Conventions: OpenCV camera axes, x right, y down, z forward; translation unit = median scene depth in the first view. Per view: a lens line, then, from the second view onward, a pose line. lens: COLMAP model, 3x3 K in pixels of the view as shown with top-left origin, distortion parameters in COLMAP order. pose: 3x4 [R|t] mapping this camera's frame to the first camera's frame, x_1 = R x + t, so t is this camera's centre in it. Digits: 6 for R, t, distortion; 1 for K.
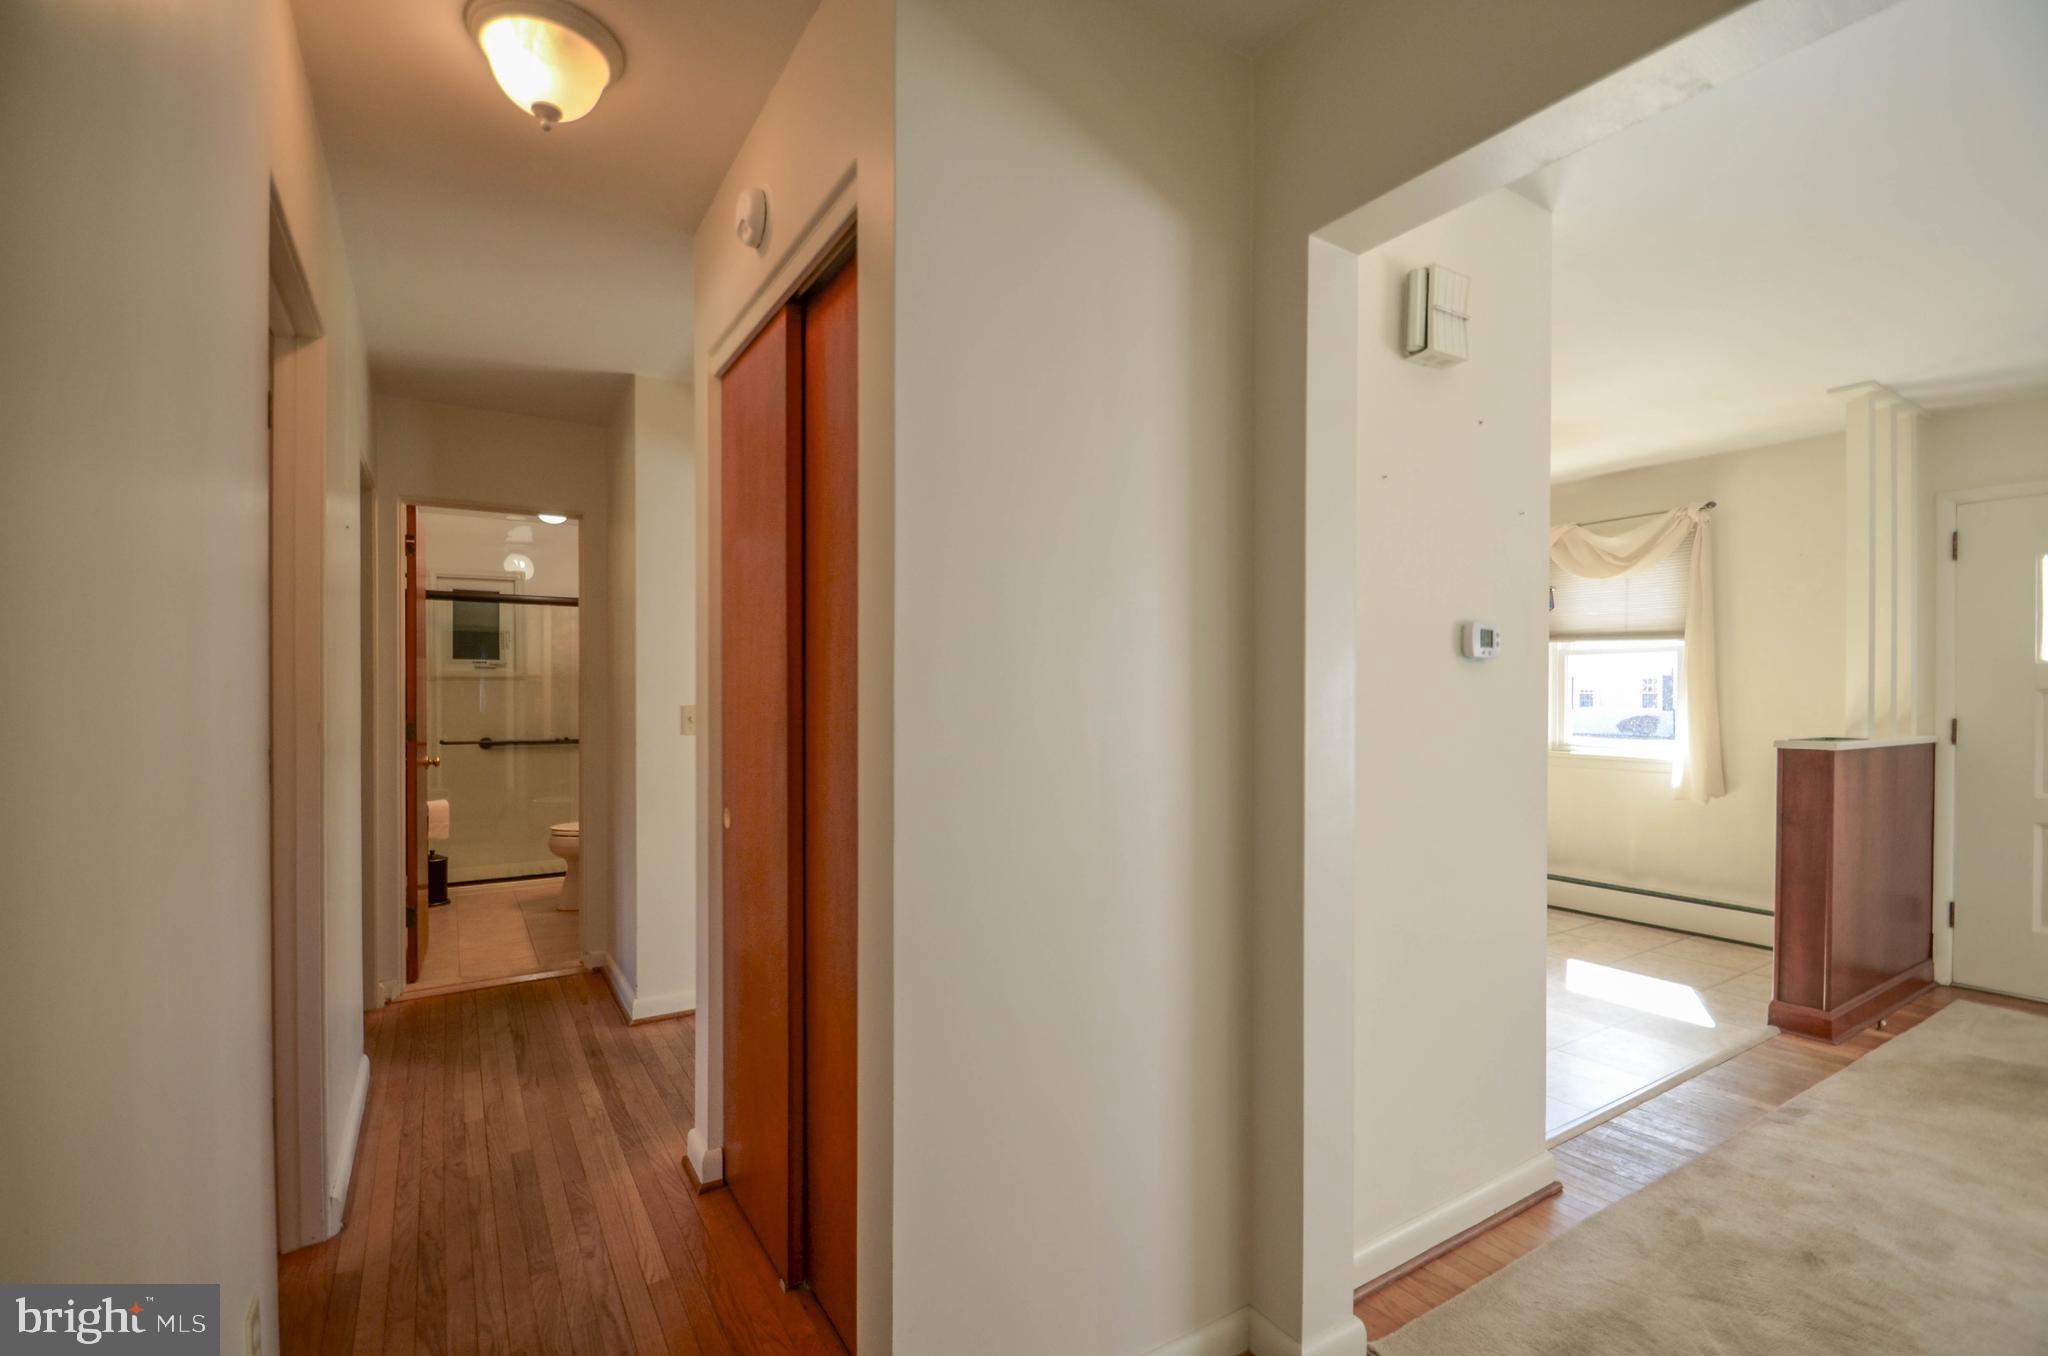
lens RADIAL K [[916.8, 0, 1020.1], [0, 916.8, 696.5], [0, 0, 1]] dist [0.008683, -0.010864]
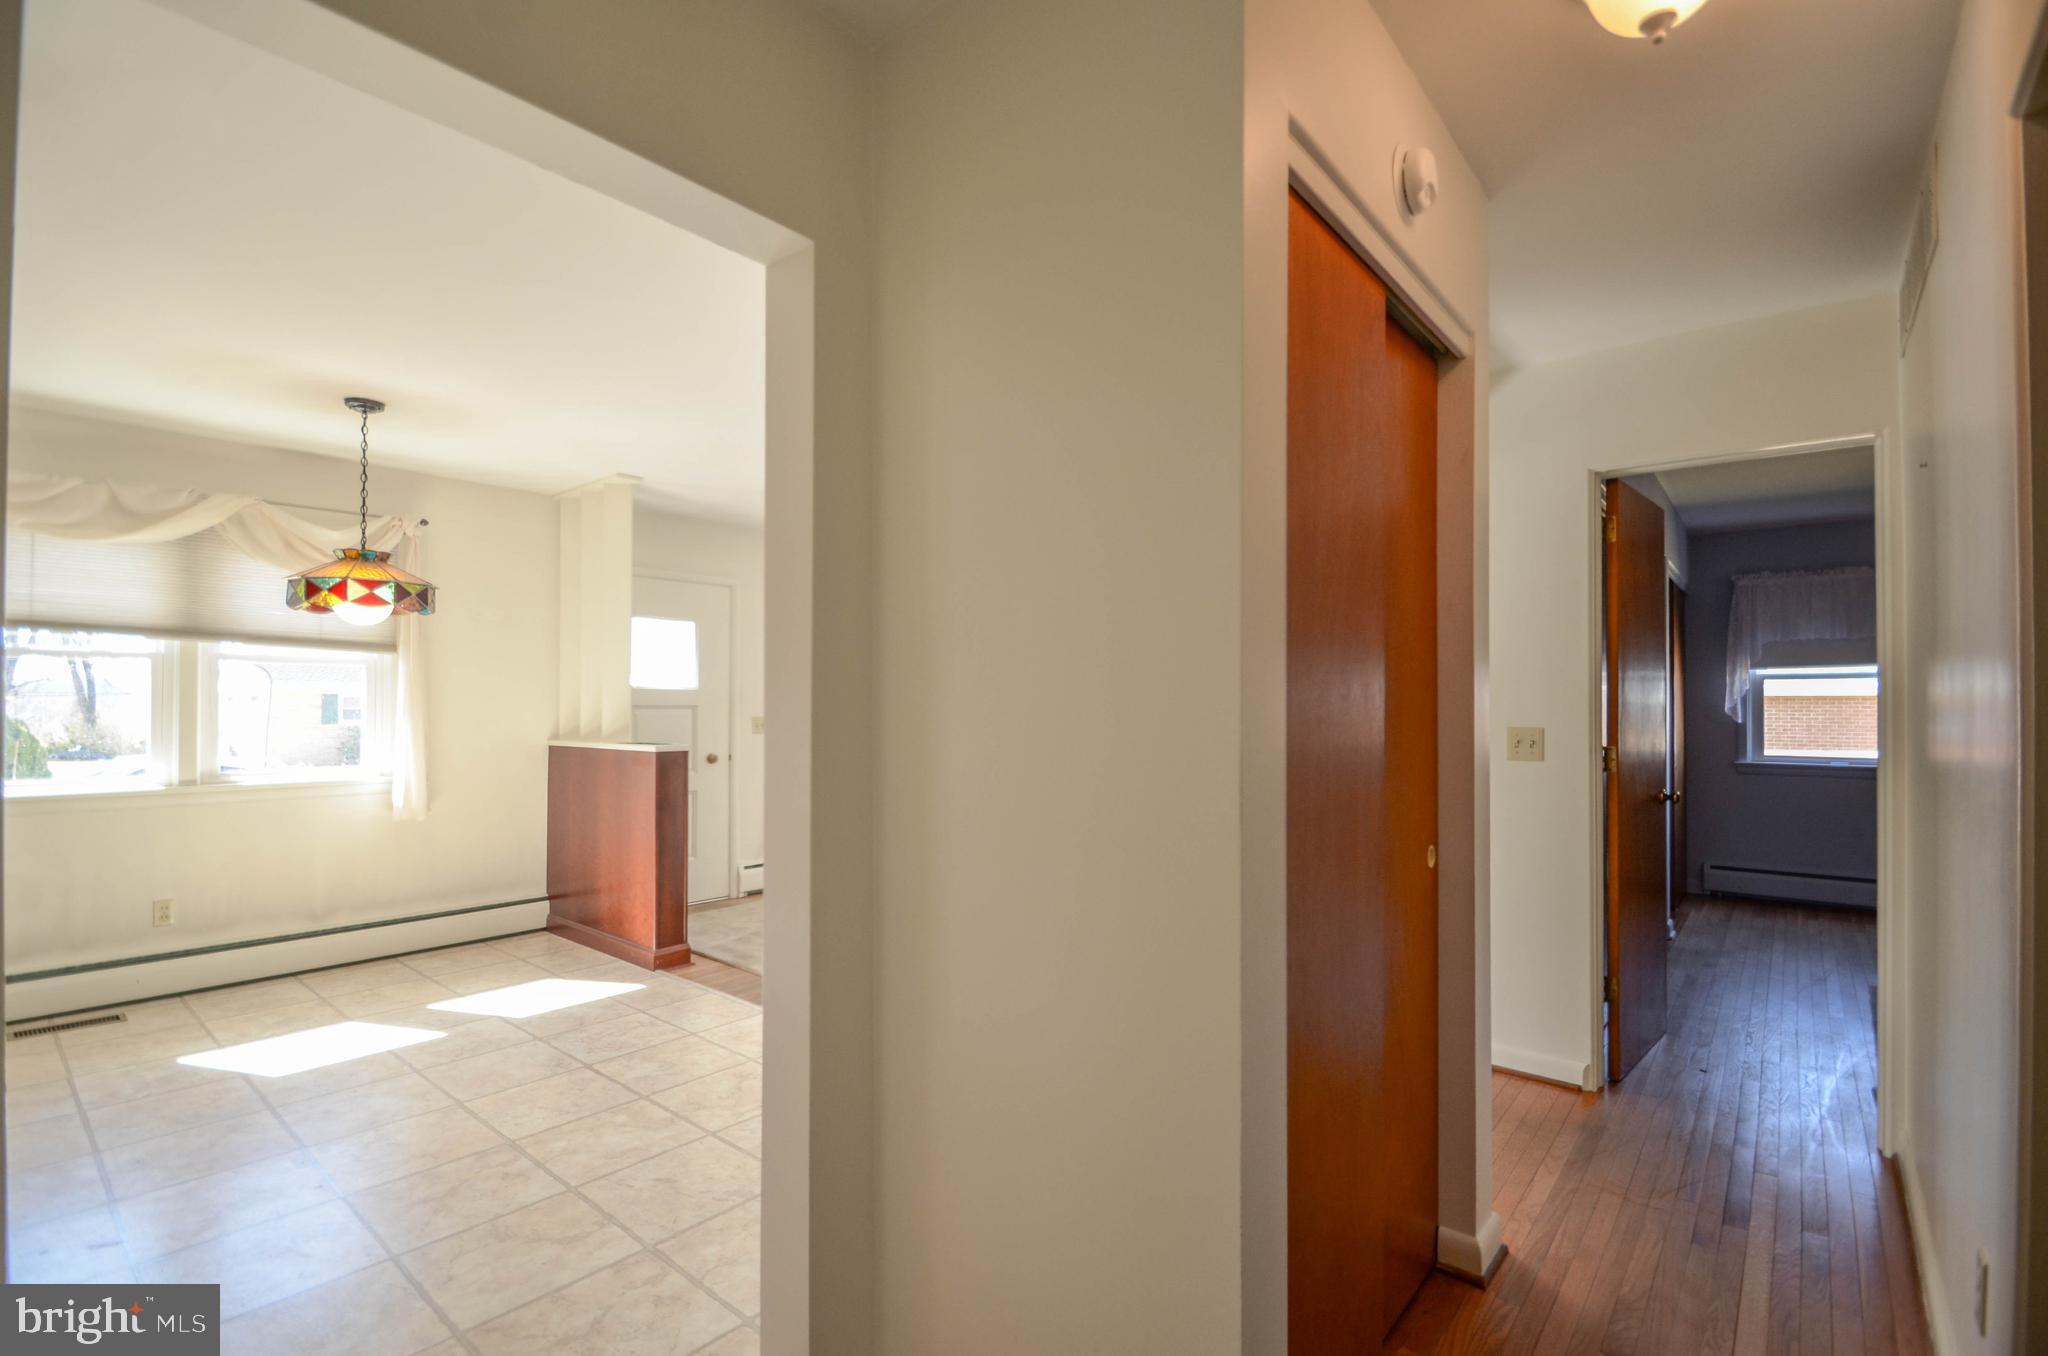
lens RADIAL K [[916.8, 0, 1013.6], [0, 916.8, 697.8], [0, 0, 1]] dist [0.008683, -0.010864]
pose [[-0.317577, 0.008173, 0.948197, -0.479378], [0.000884, 0.999965, -0.008323, -0.007298], [-0.948232, -0.001805, -0.317574, 0.821728]]
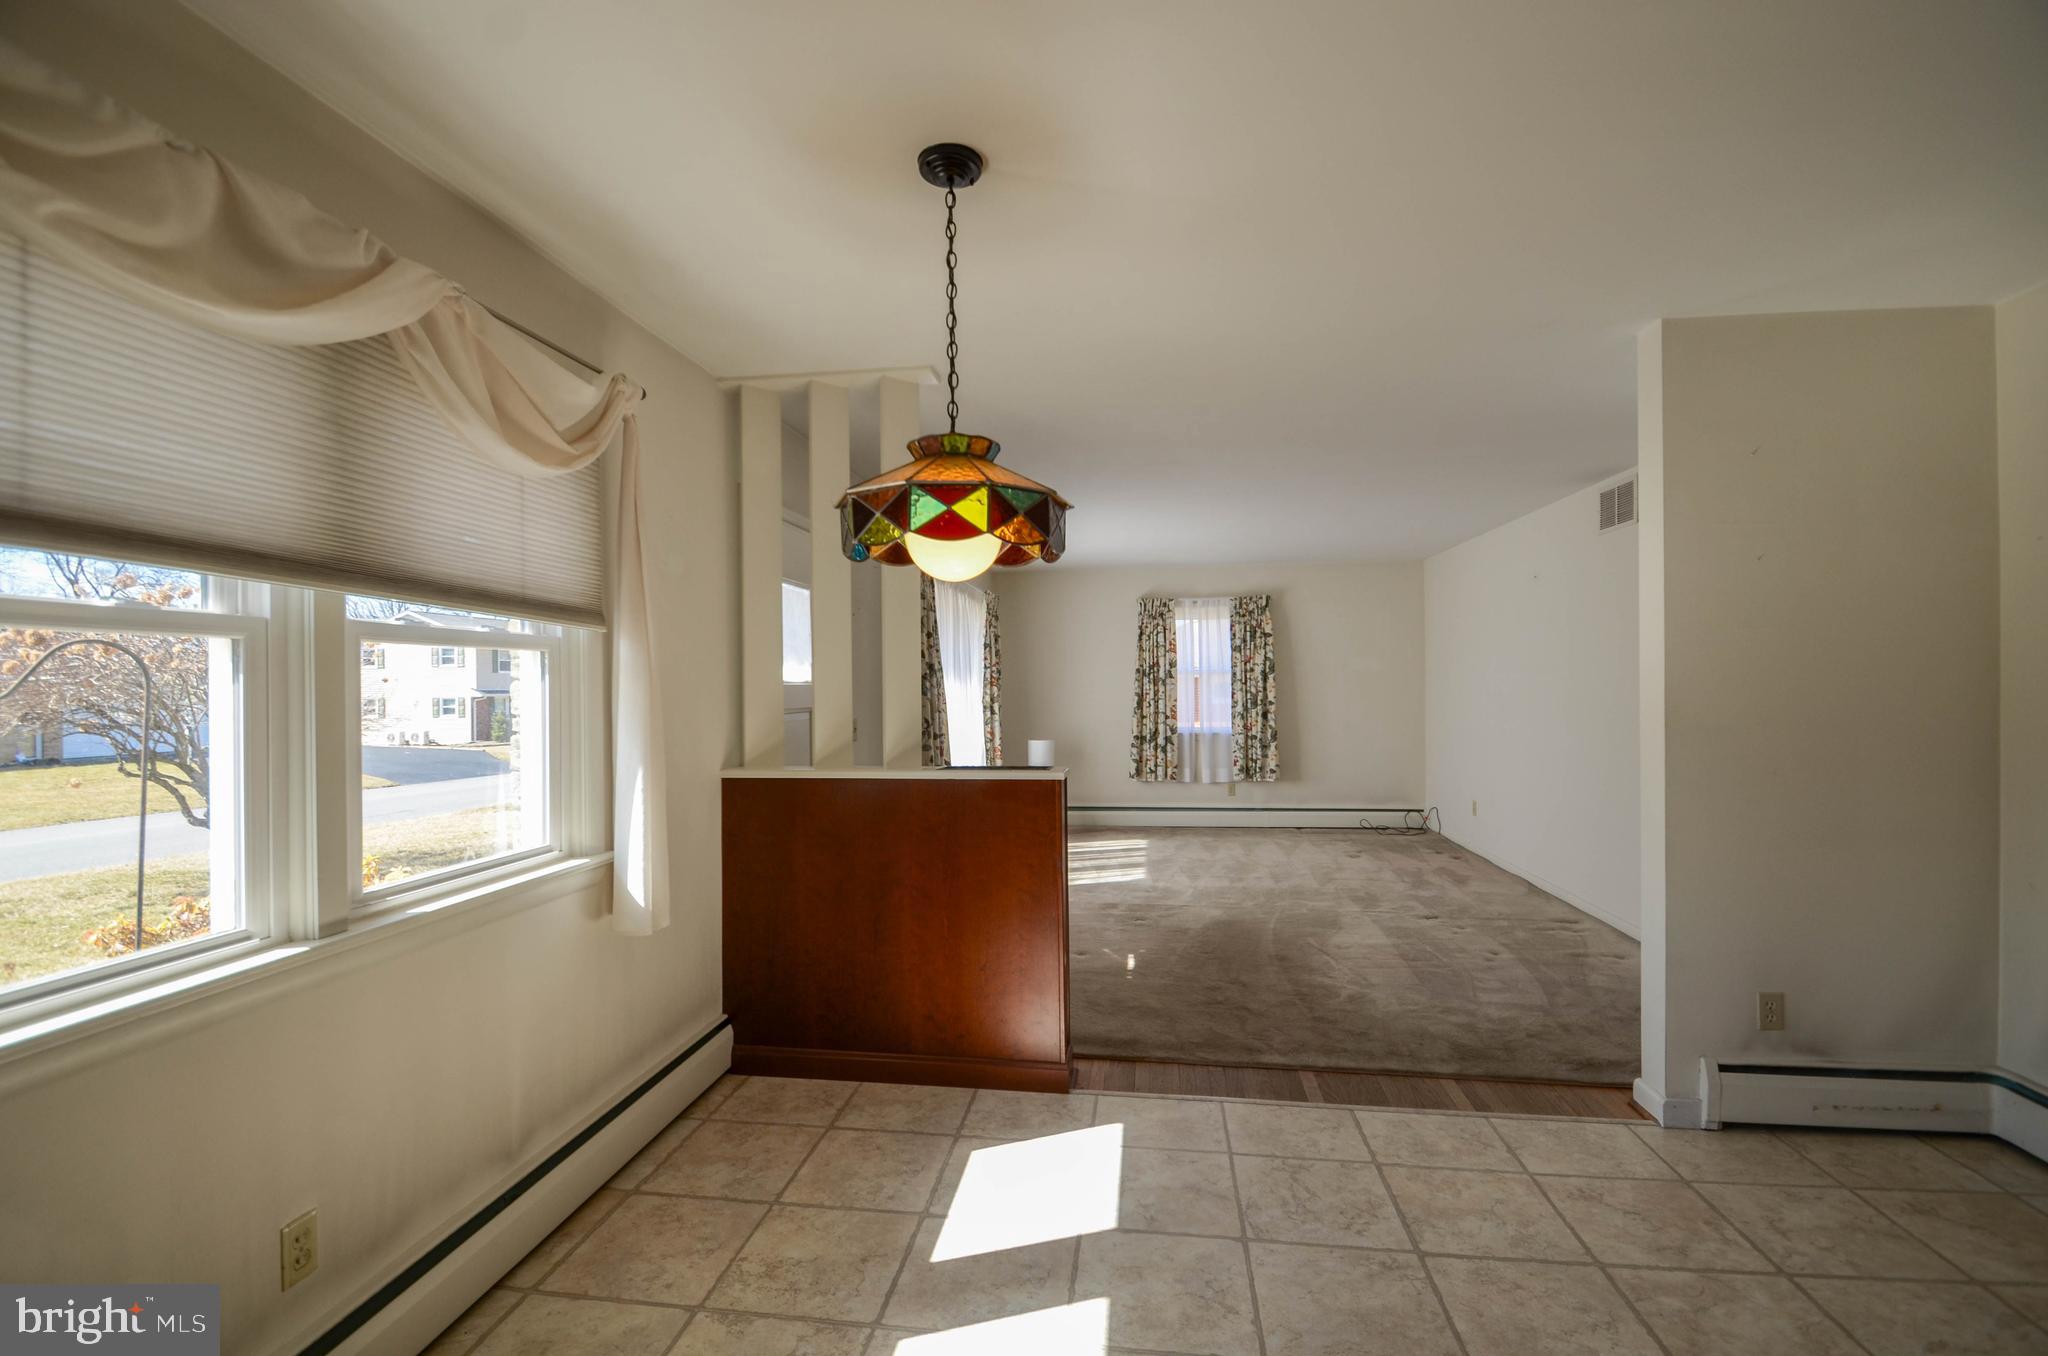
lens RADIAL K [[916.8, 0, 1029.4], [0, 916.8, 689.6], [0, 0, 1]] dist [0.008683, -0.010864]
pose [[-0.776084, 0.001349, 0.630629, 0.250501], [0.009213, 0.999915, 0.009199, -0.034532], [-0.630563, 0.012950, -0.776030, 1.495601]]
